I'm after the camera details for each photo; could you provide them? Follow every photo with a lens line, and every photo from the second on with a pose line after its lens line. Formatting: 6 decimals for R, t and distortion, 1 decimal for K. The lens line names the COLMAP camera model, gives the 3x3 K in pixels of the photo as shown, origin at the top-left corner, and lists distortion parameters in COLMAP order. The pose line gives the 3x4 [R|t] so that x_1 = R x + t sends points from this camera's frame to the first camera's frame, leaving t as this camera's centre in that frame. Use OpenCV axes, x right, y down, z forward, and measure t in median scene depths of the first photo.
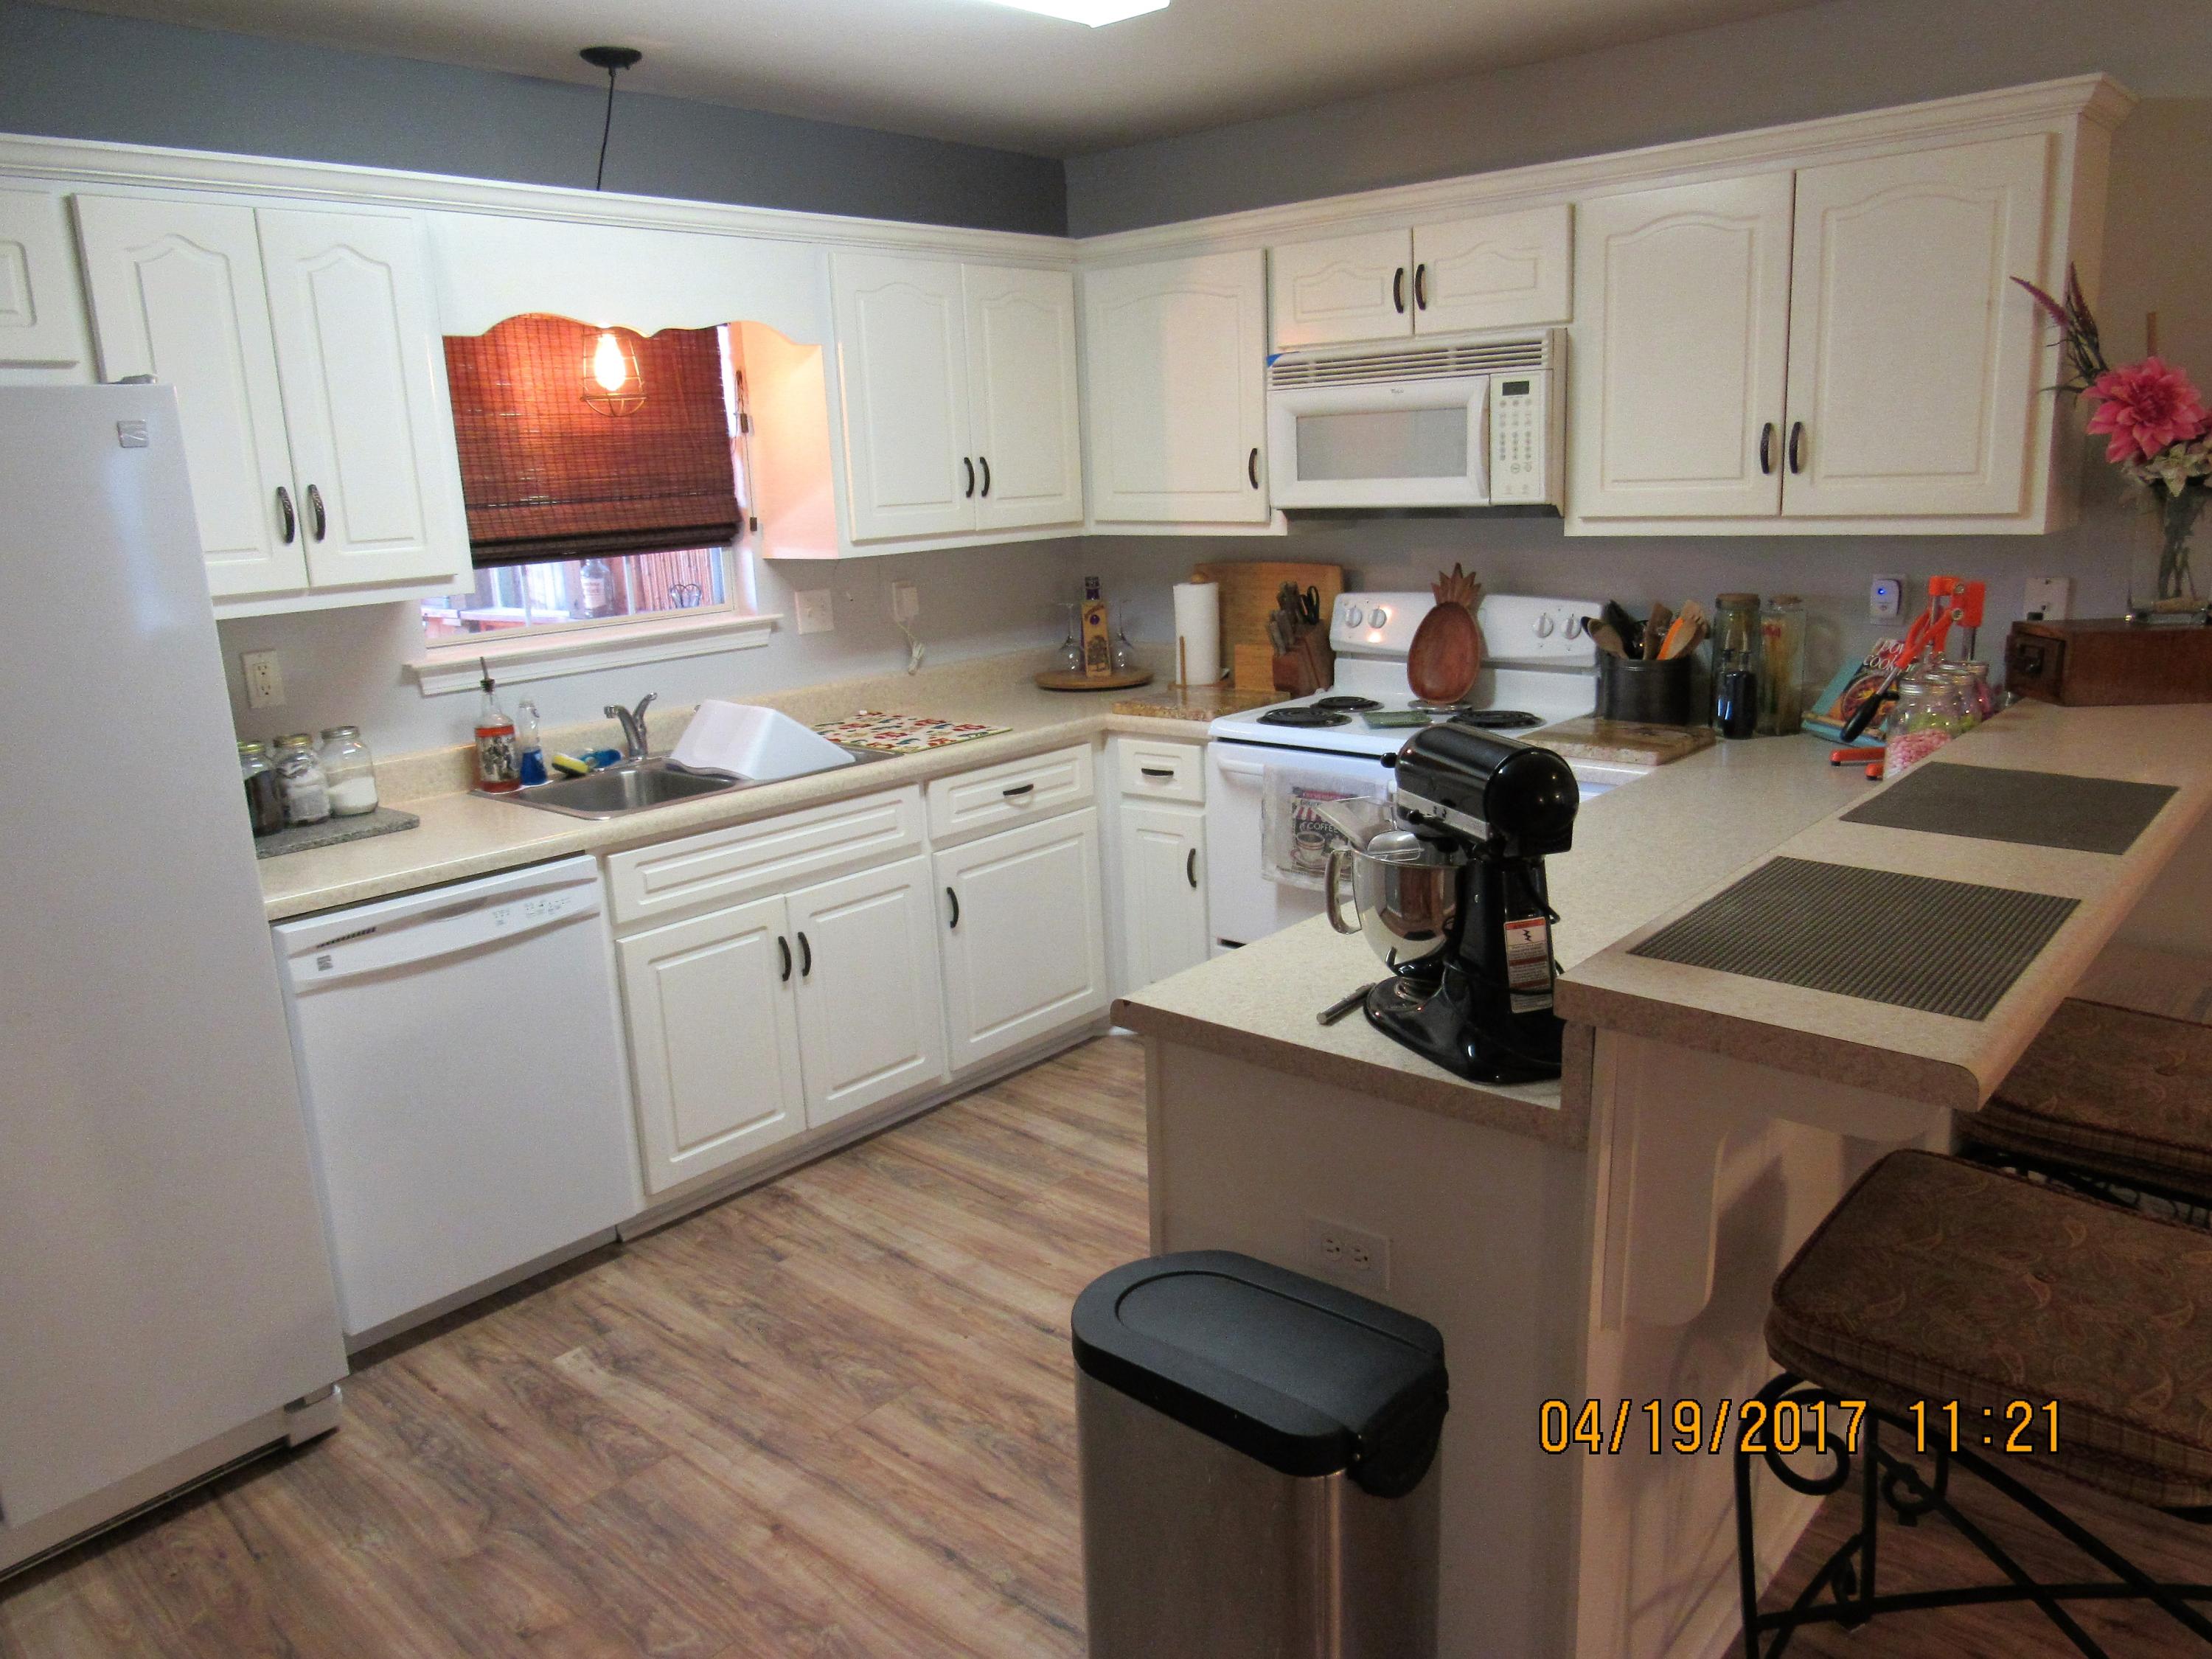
lens RADIAL K [[1585.2, 0, 1104.7], [0, 1585.2, 829.3], [0, 0, 1]] dist [-0.027779, 0.008210]
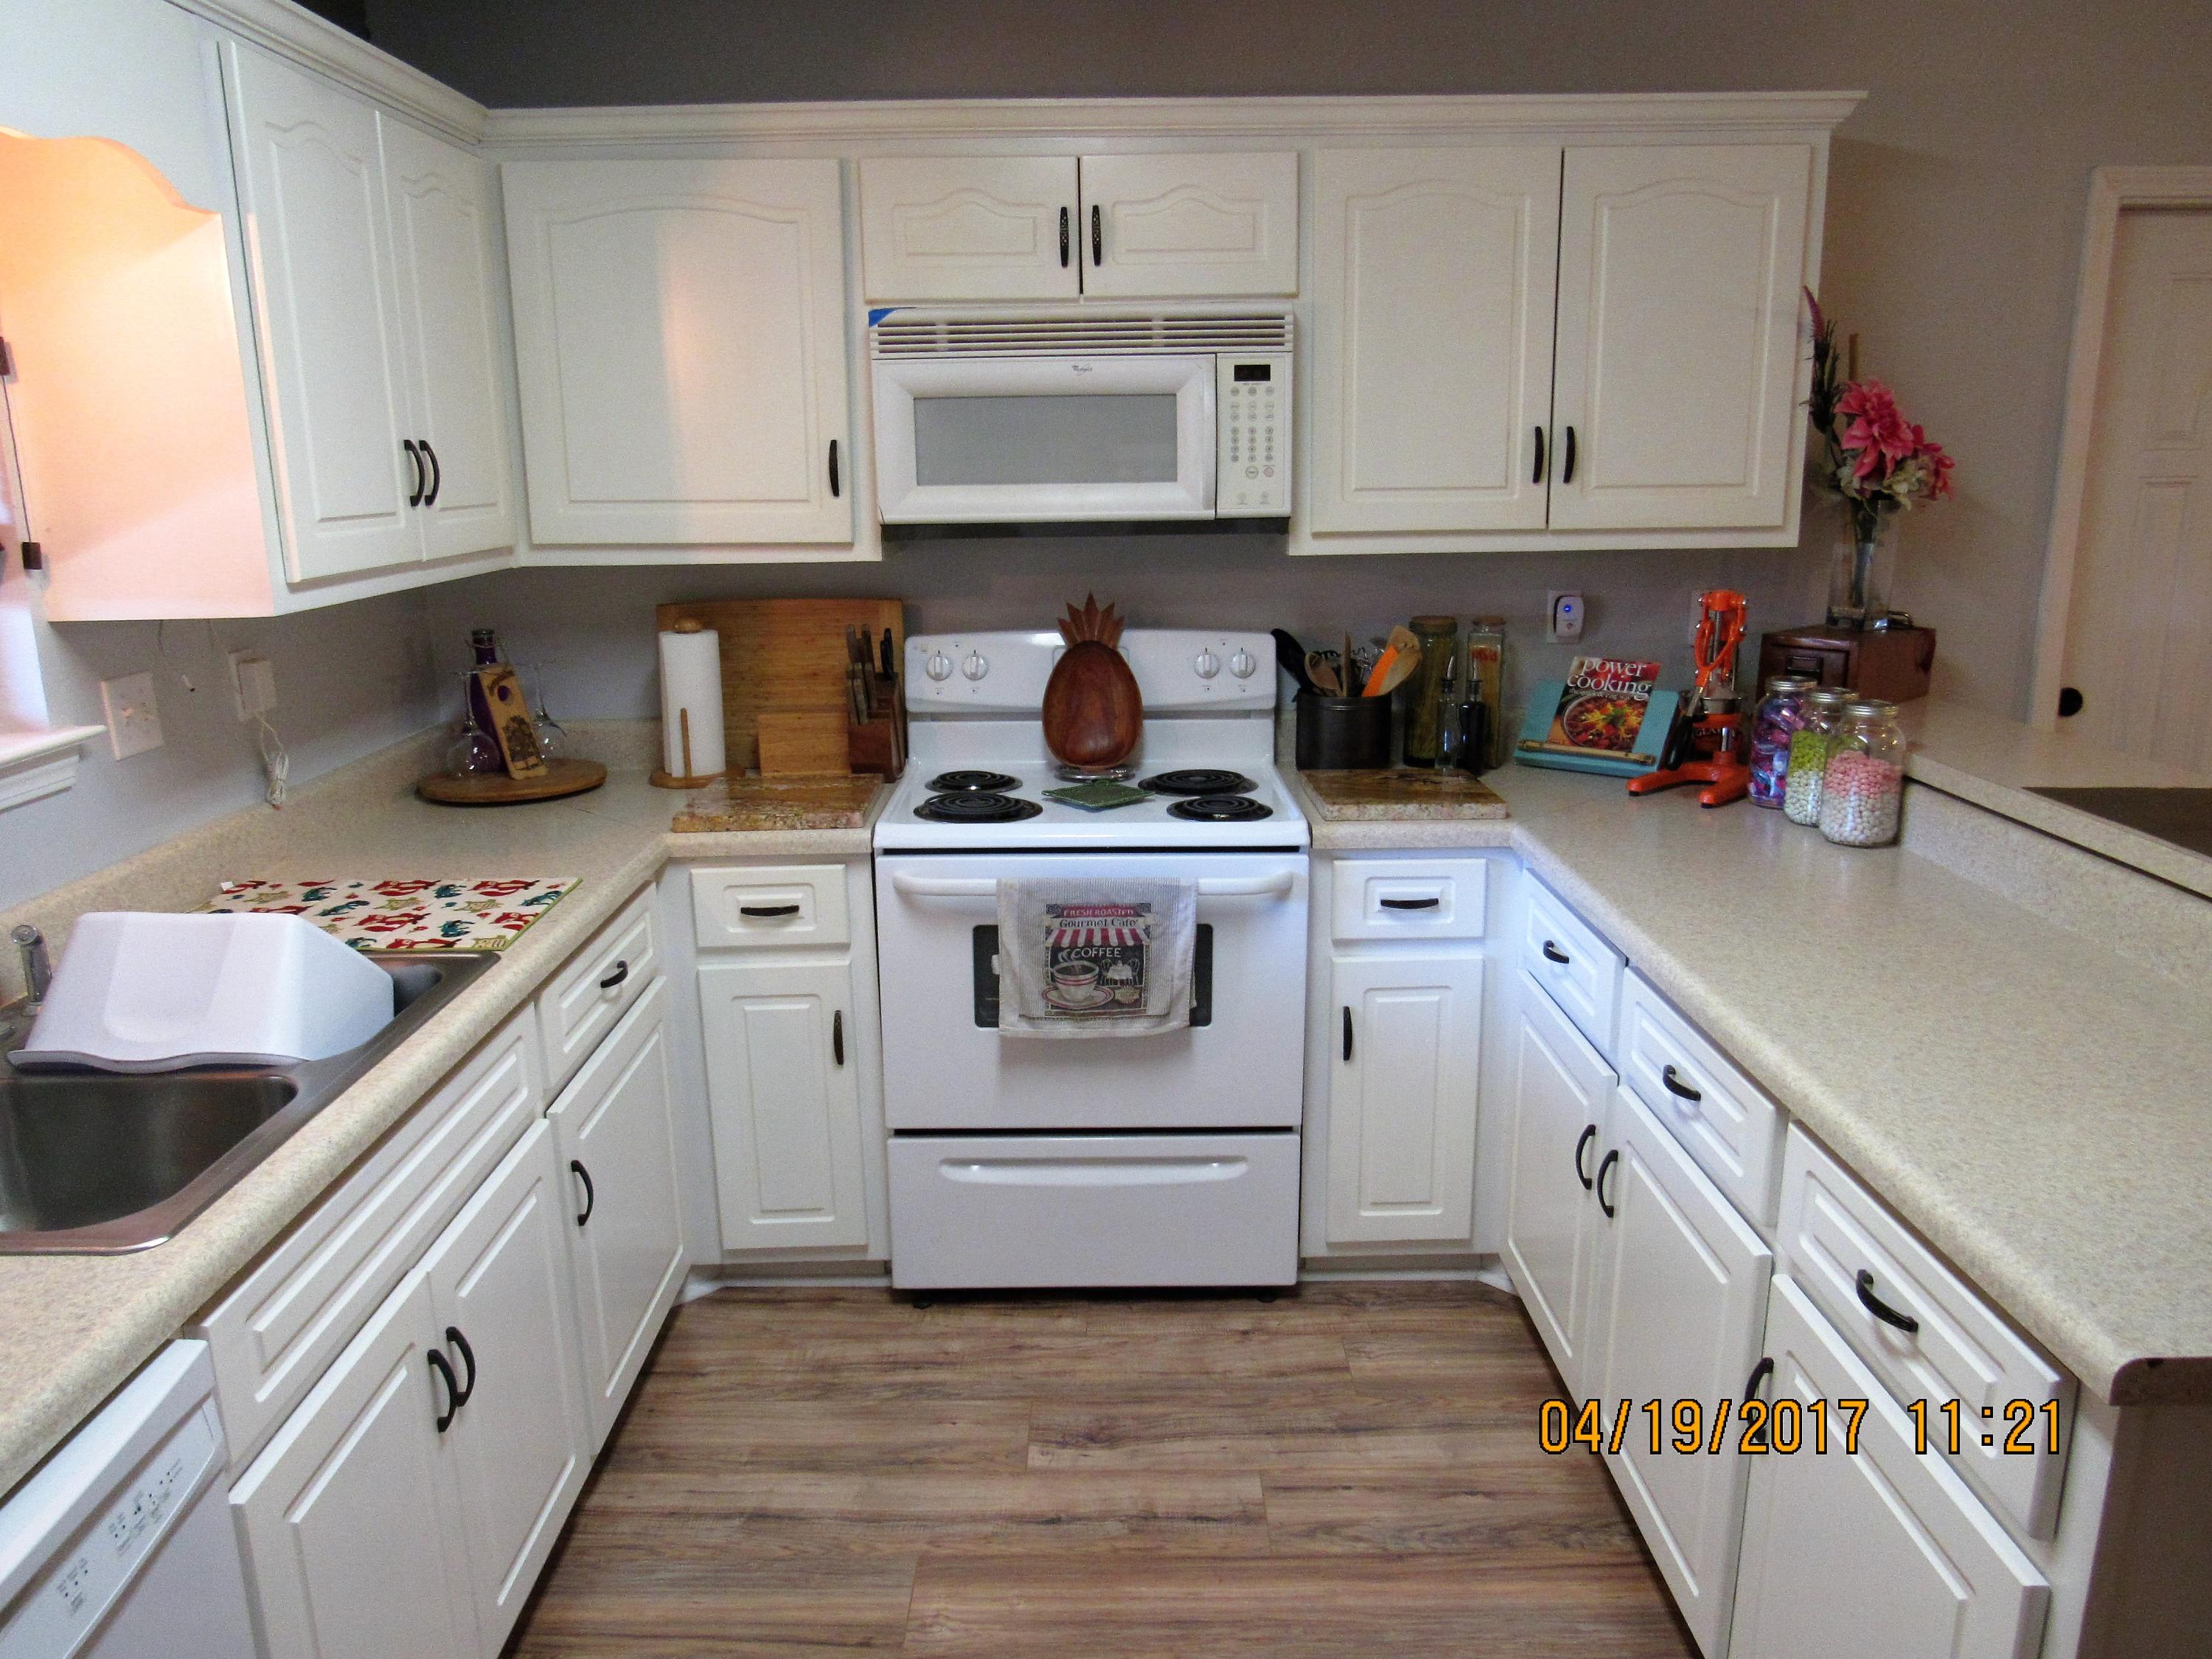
lens RADIAL K [[1585.2, 0, 1103.9], [0, 1585.2, 830.2], [0, 0, 1]] dist [-0.027779, 0.008210]
pose [[0.743100, -0.124966, 0.657409, -0.330858], [0.135326, 0.990174, 0.035255, -0.081580], [-0.655354, 0.062766, 0.752709, 0.427602]]
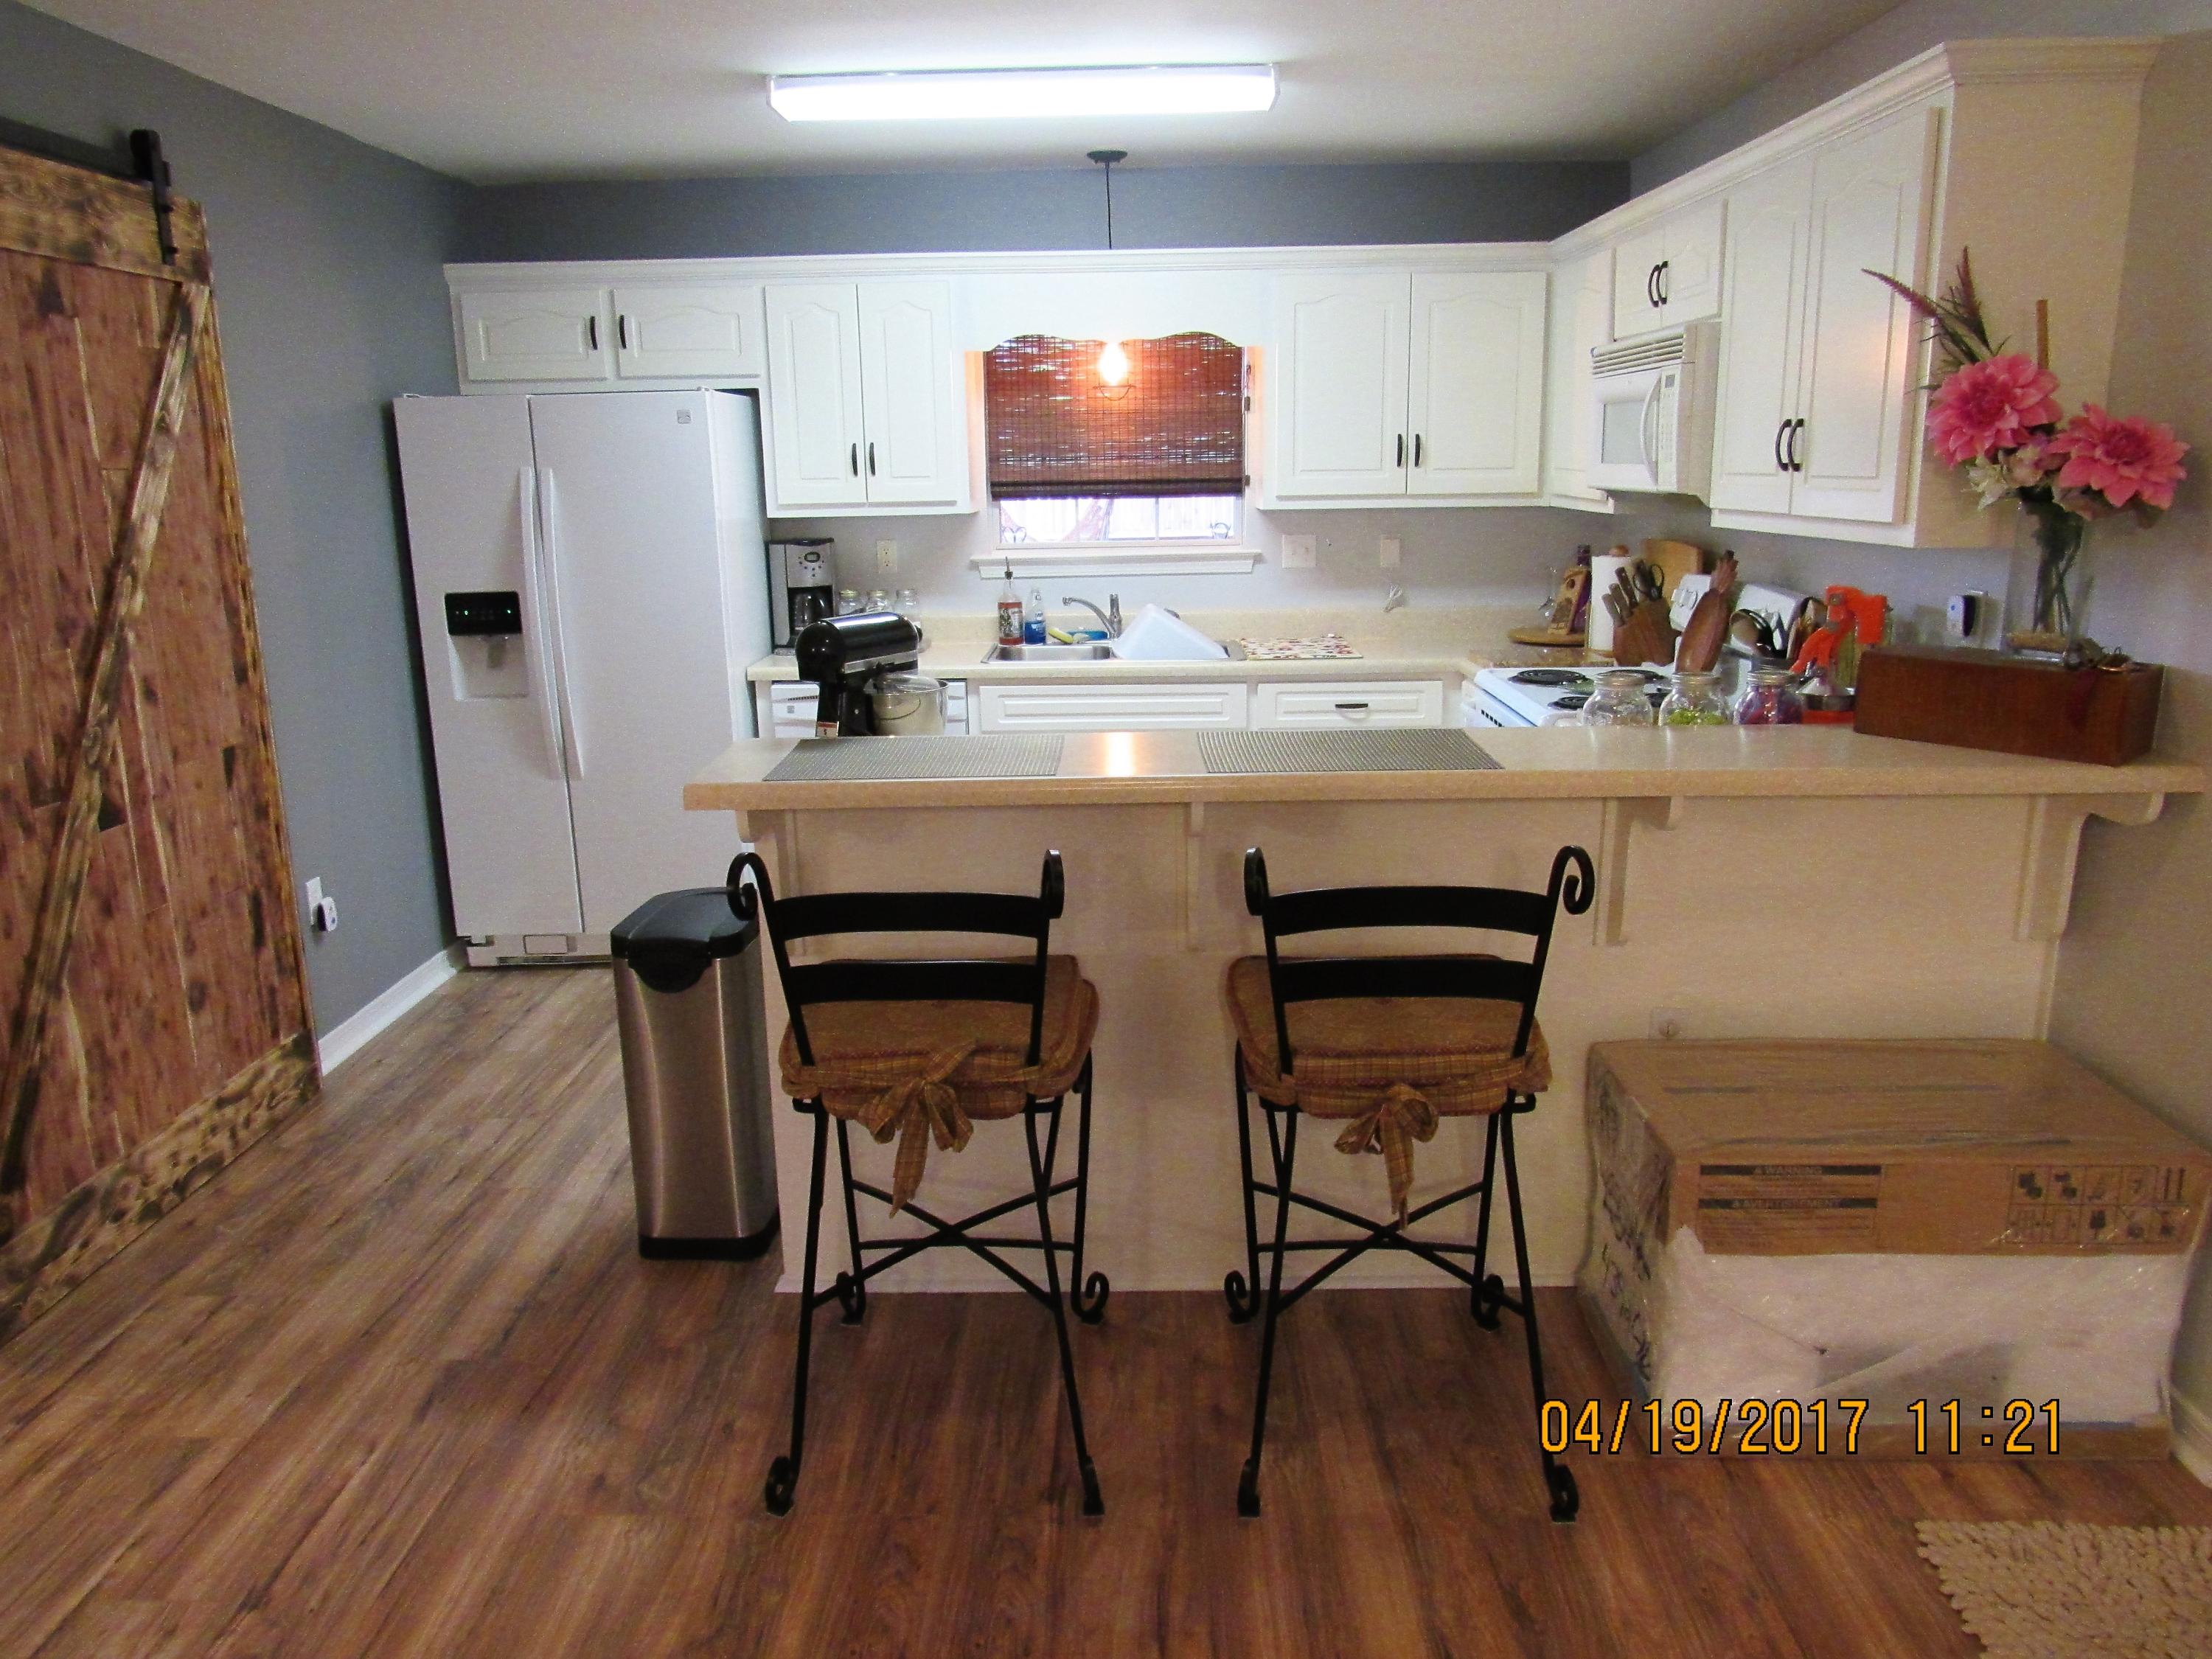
lens RADIAL K [[1585.2, 0, 1101.7], [0, 1585.2, 831.1], [0, 0, 1]] dist [-0.027779, 0.008210]
pose [[0.648762, 0.205702, -0.732663, 0.786348], [-0.183275, 0.976670, 0.111923, -0.034094], [0.738592, 0.061667, 0.671326, 0.038395]]
